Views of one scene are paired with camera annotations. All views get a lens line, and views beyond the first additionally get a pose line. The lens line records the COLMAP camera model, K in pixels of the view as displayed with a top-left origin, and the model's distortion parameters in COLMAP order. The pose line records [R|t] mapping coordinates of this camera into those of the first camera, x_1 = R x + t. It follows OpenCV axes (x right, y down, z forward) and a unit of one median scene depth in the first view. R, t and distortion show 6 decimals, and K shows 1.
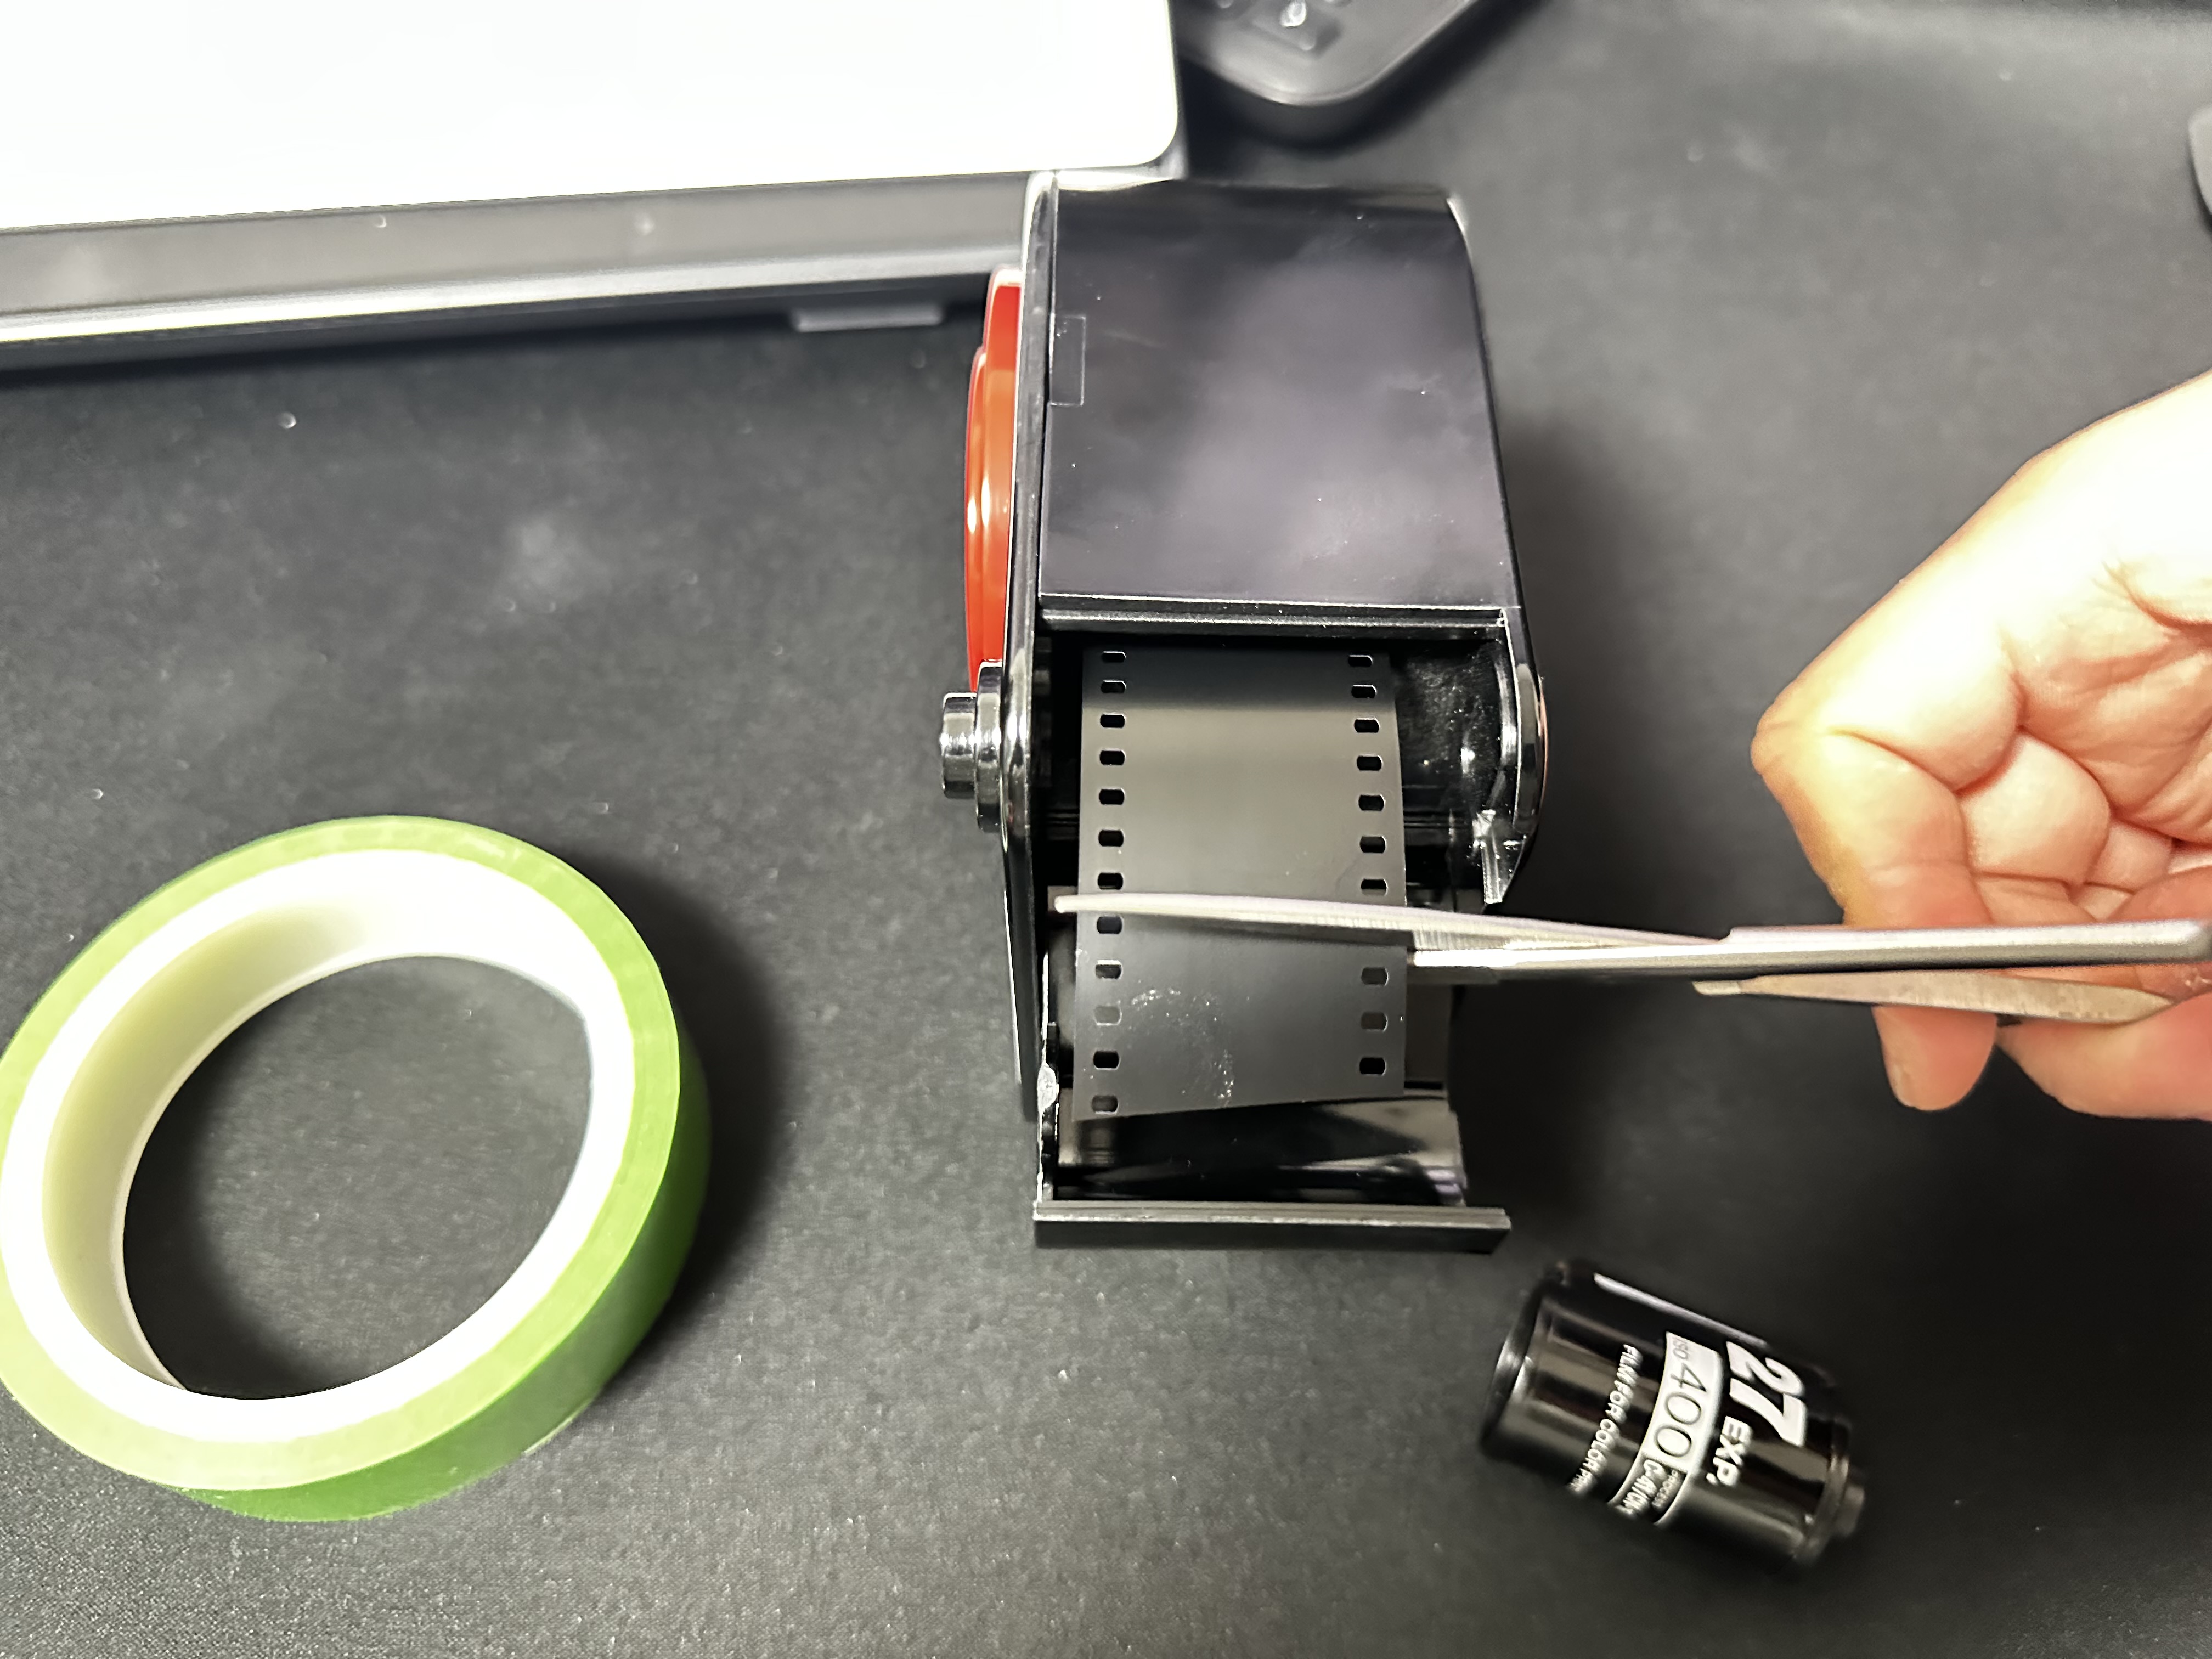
lens RADIAL K [[1552.1, 0, 1120.2], [0, 1552.1, 819.5], [0, 0, 1]] dist [-0.005181, -0.000666]
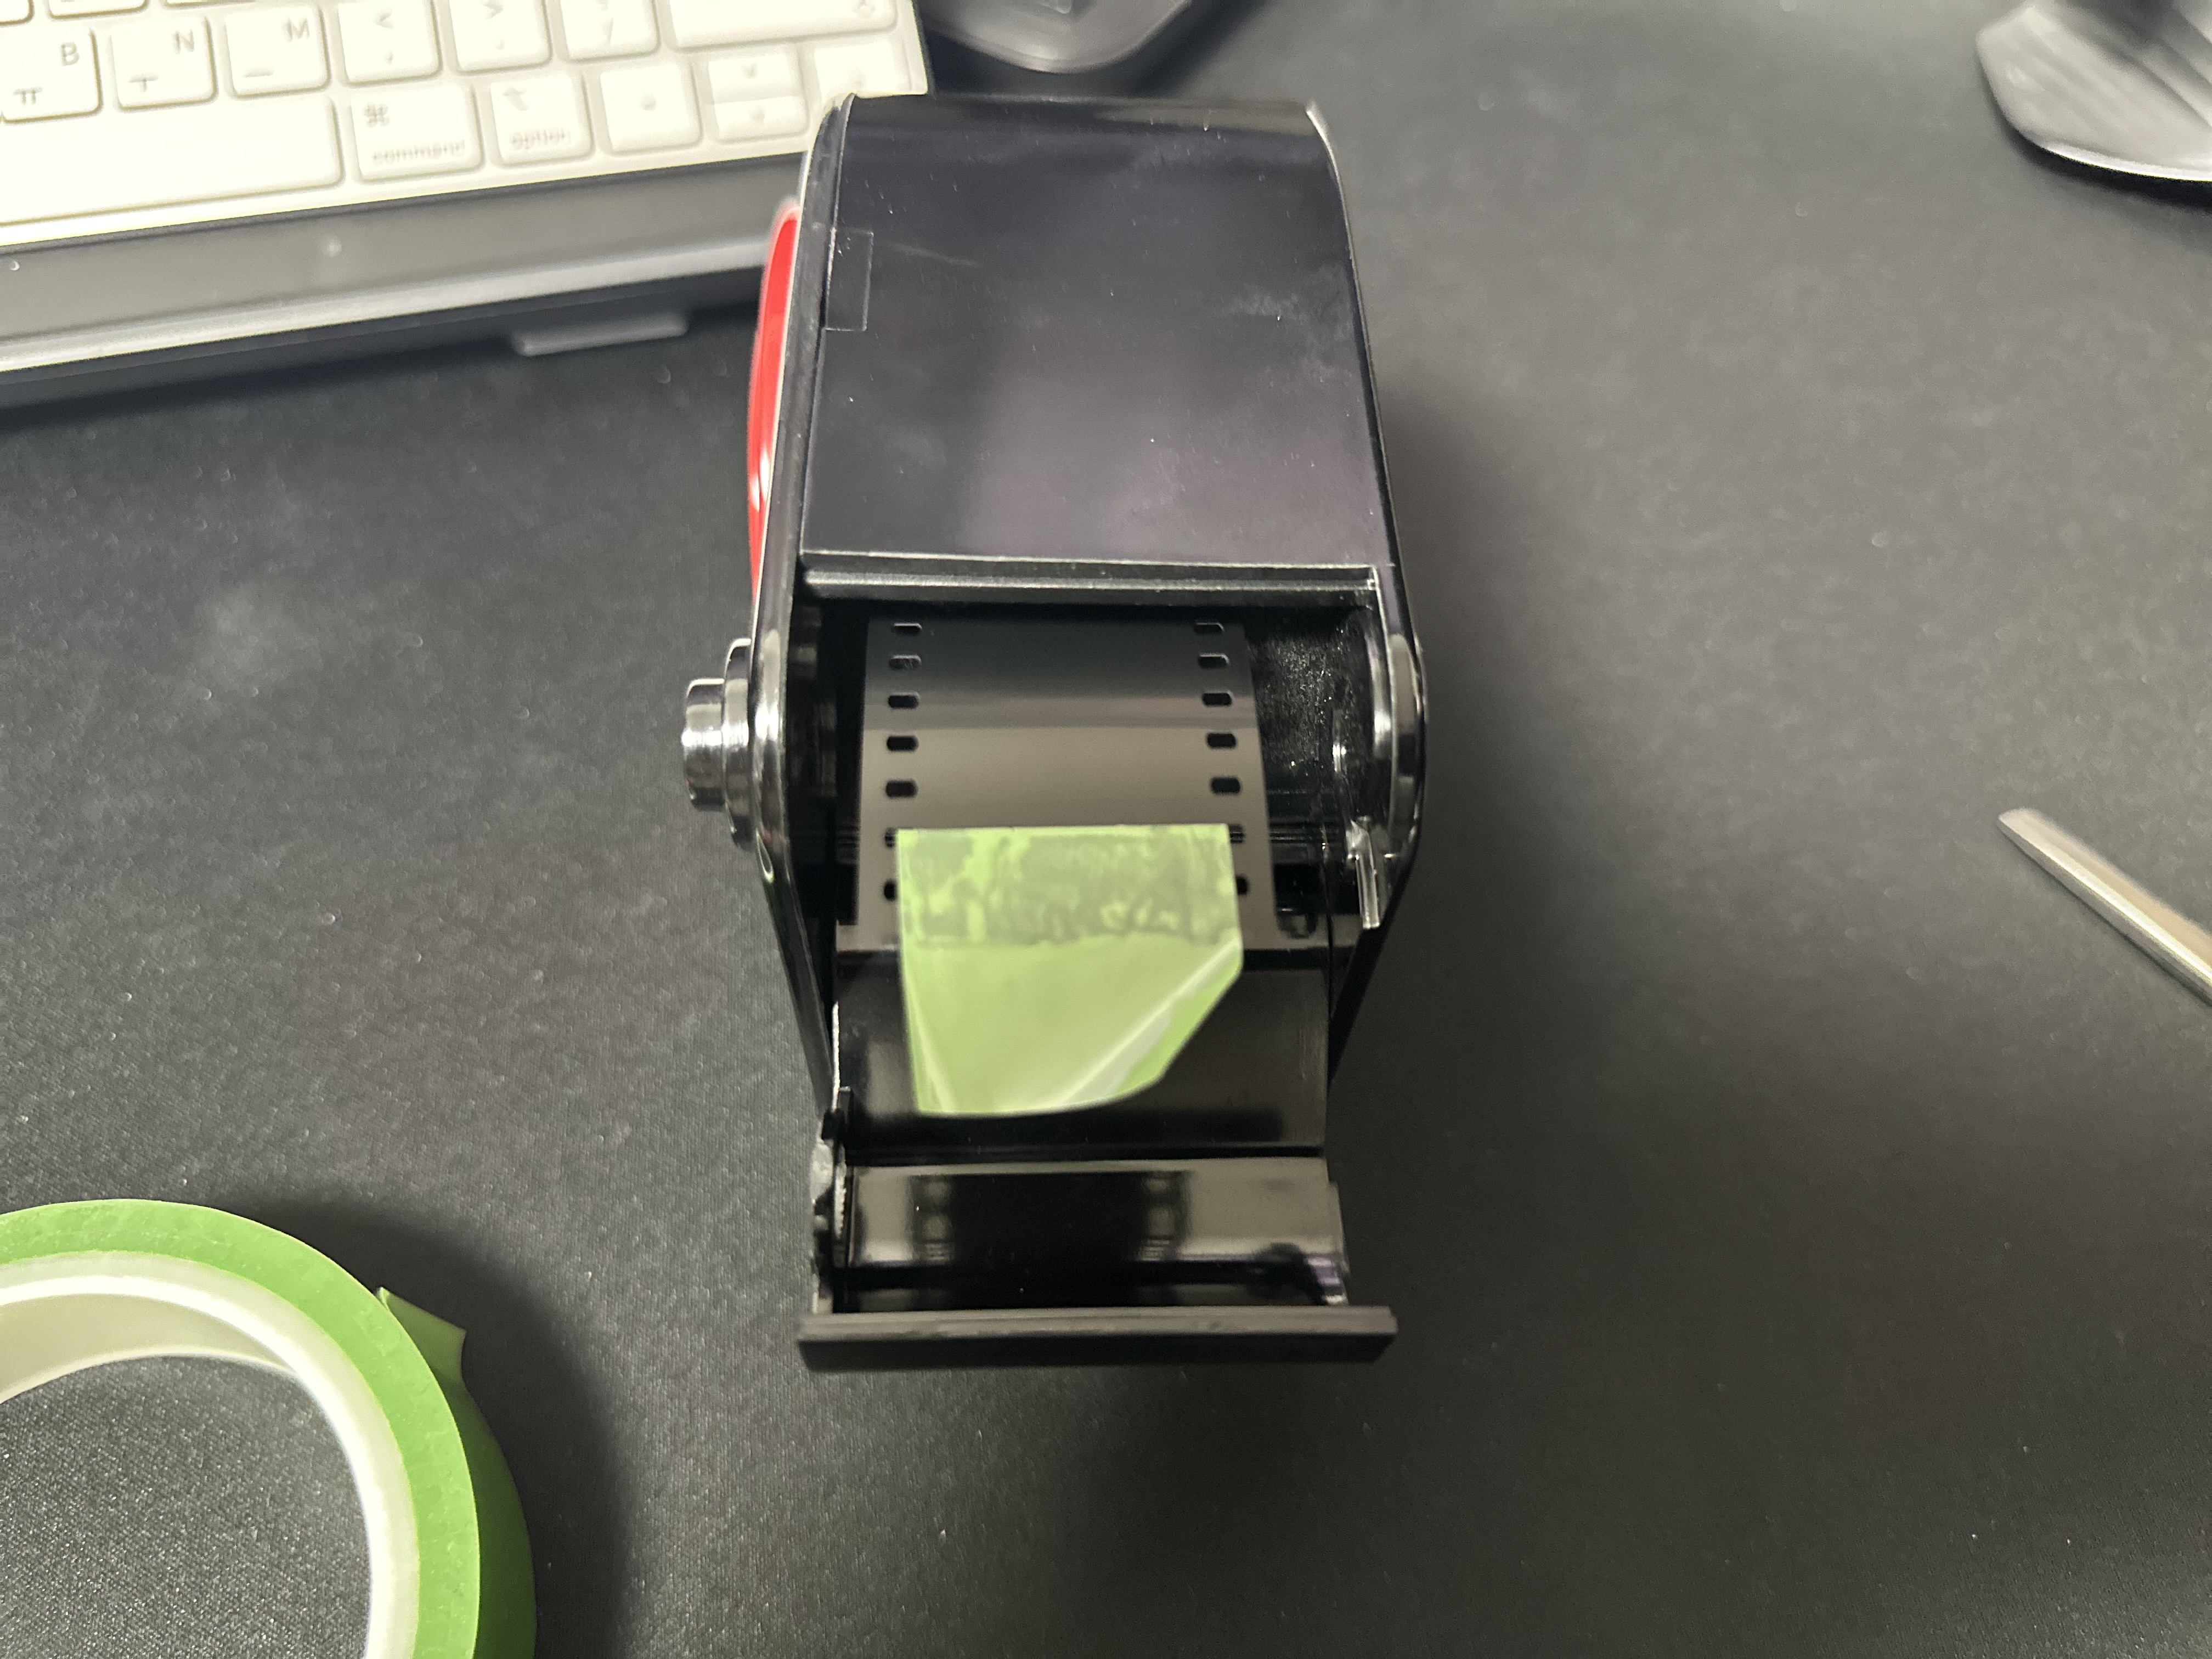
lens RADIAL K [[1593.1, 0, 1046.0], [0, 1593.1, 833.5], [0, 0, 1]] dist [-0.000056, -0.001929]
pose [[0.992819, -0.101064, 0.063998, 0.001625], [0.102686, 0.994458, -0.022569, 0.006216], [-0.061363, 0.028978, 0.997695, 0.120031]]
